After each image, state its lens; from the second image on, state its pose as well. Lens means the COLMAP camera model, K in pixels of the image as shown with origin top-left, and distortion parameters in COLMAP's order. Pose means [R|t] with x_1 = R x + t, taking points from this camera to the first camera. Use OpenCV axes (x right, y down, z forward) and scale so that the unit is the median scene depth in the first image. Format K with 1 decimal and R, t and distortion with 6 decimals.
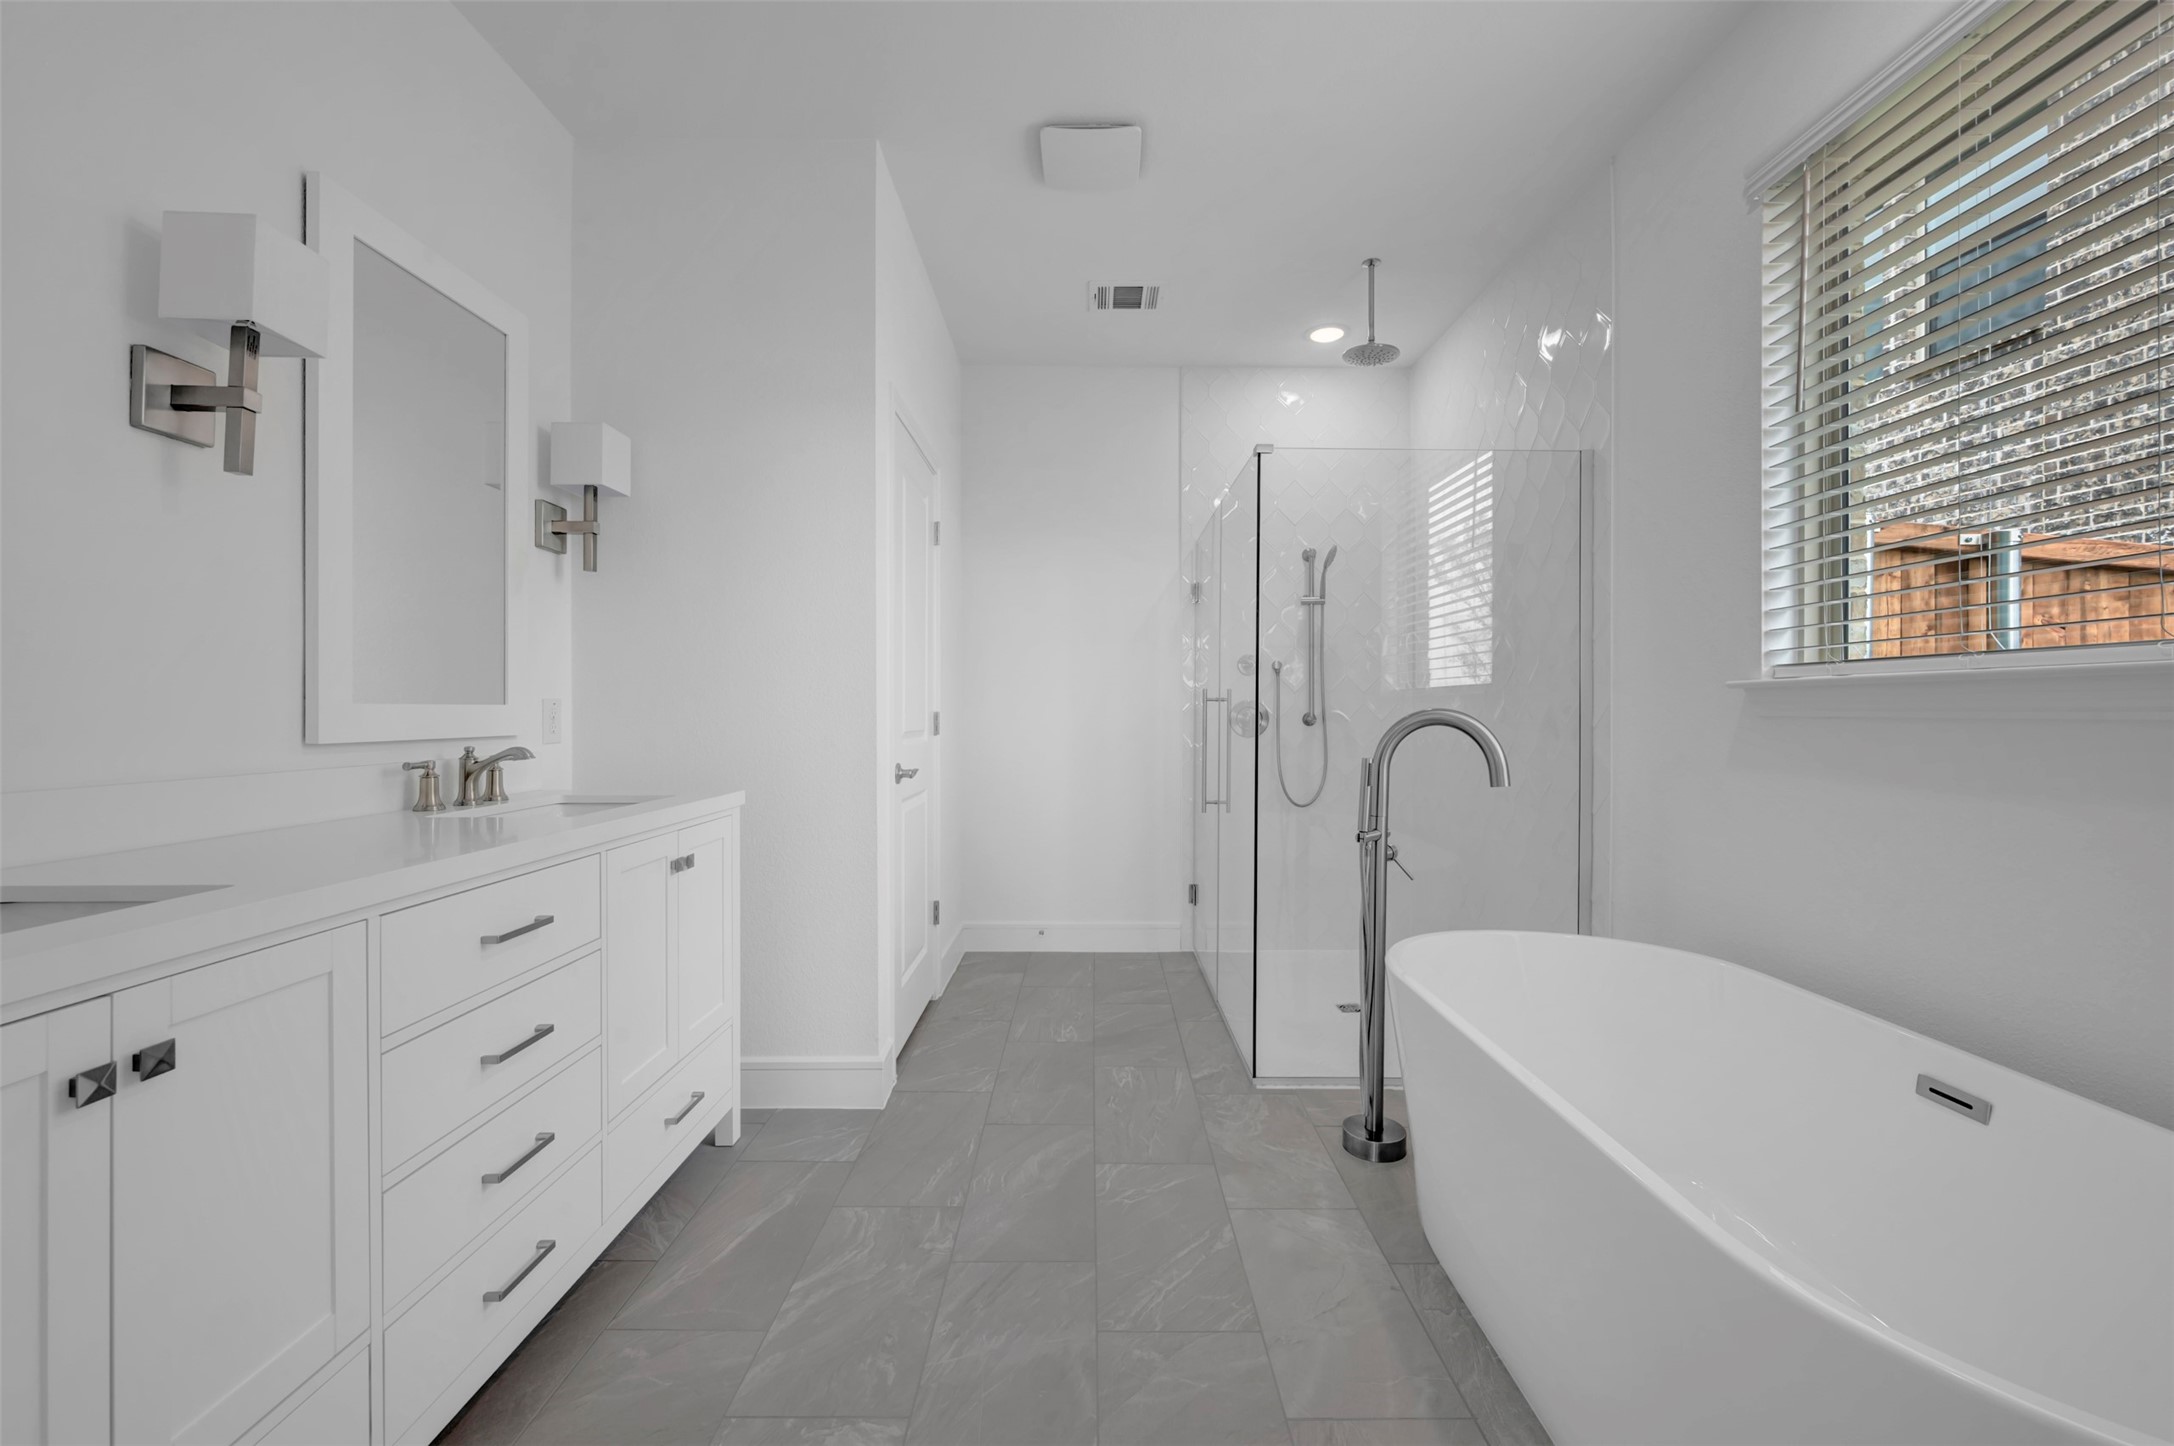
lens RADIAL K [[890.3, 0, 1094.1], [0, 890.3, 720.8], [0, 0, 1]] dist [-0.001148, -0.000283]
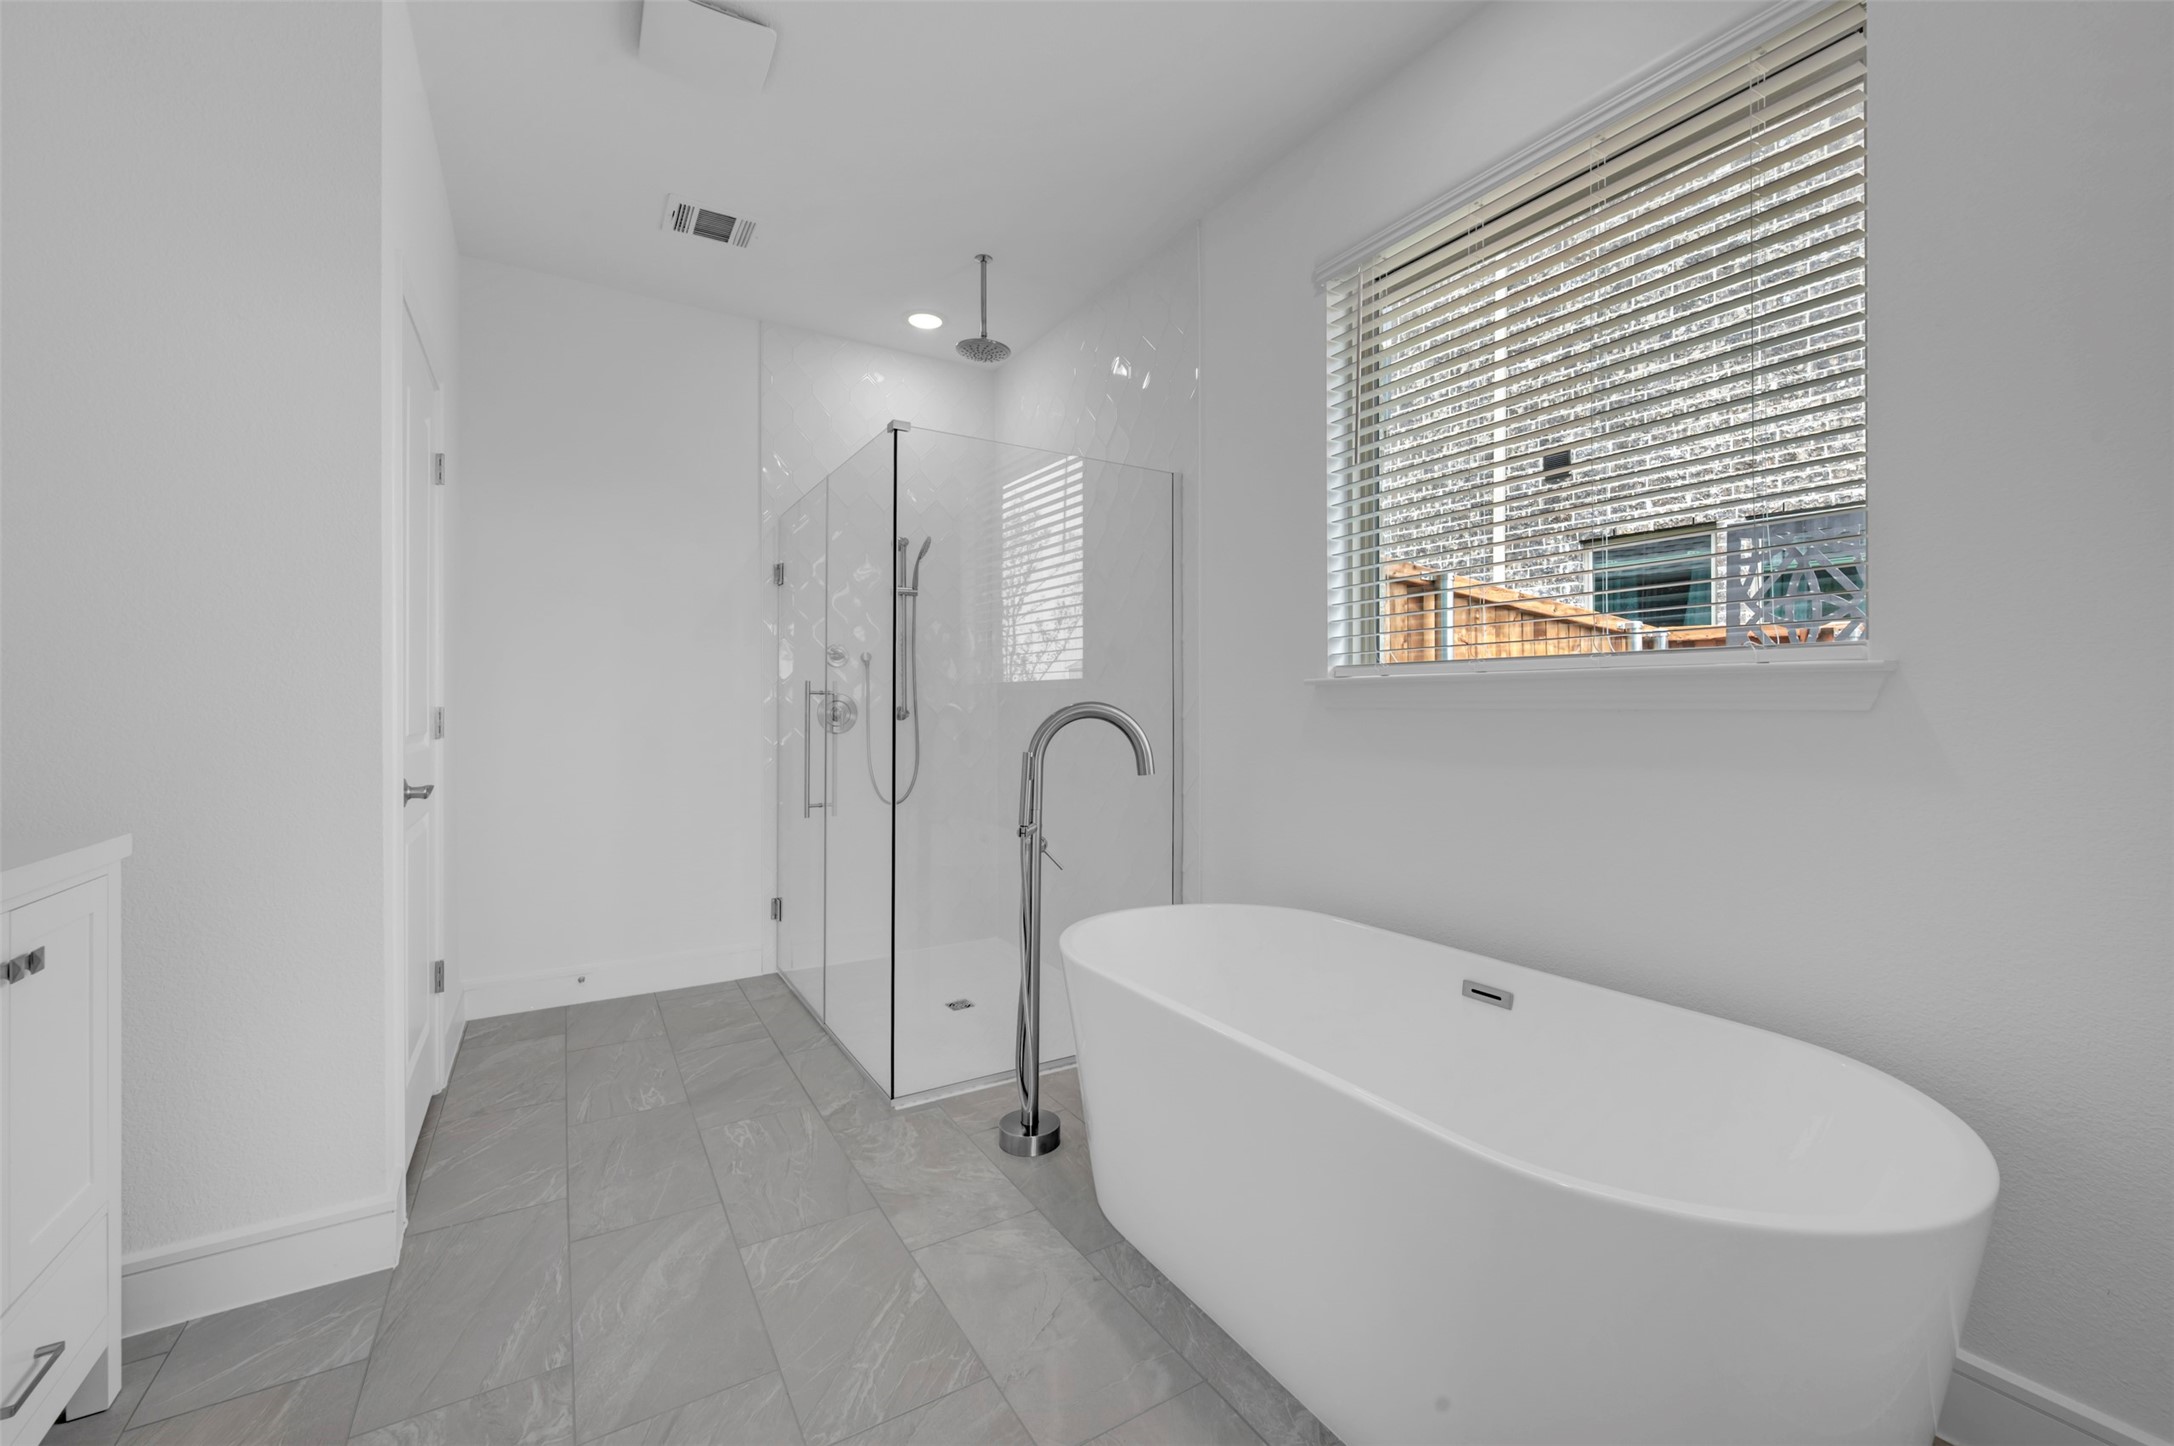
lens RADIAL K [[890.3, 0, 1098.1], [0, 890.3, 707.9], [0, 0, 1]] dist [-0.001148, -0.000283]
pose [[0.850103, -0.004639, 0.526596, -0.135620], [0.008435, 0.999953, -0.004809, -0.001698], [-0.526549, 0.008530, 0.850102, 0.100517]]
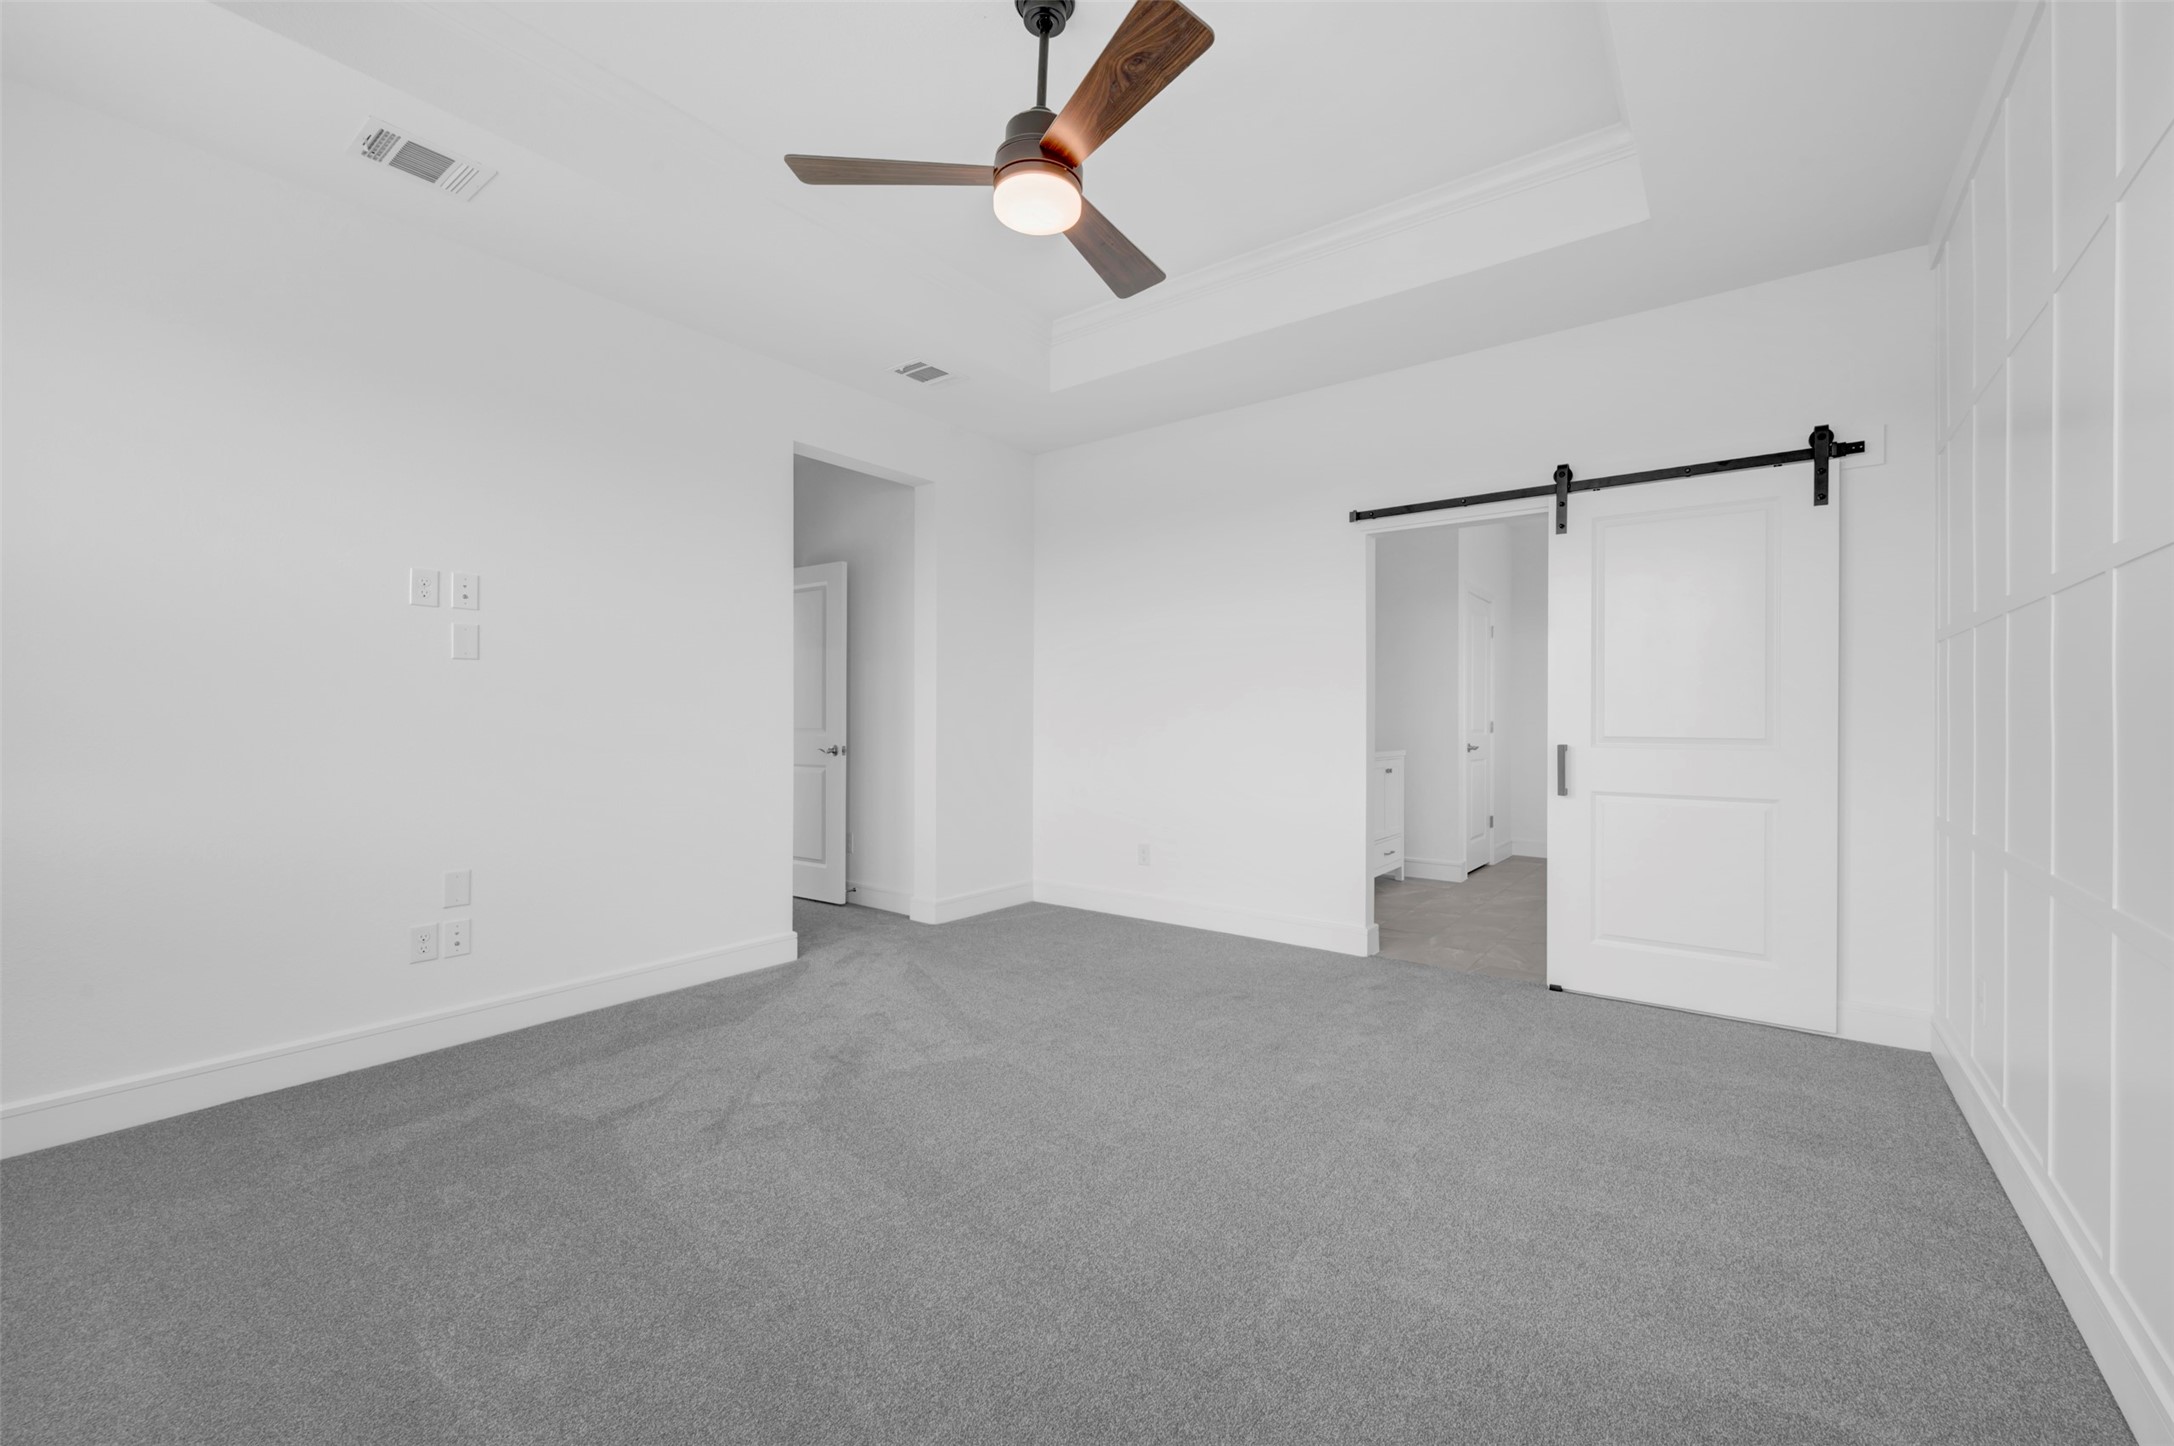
lens RADIAL K [[890.3, 0, 1081.8], [0, 890.3, 723.4], [0, 0, 1]] dist [-0.001148, -0.000283]
pose [[0.791212, 0.005128, -0.611520, 0.435095], [-0.010379, 0.999933, -0.005045, 0.019974], [0.611454, 0.010339, 0.791213, -1.577775]]
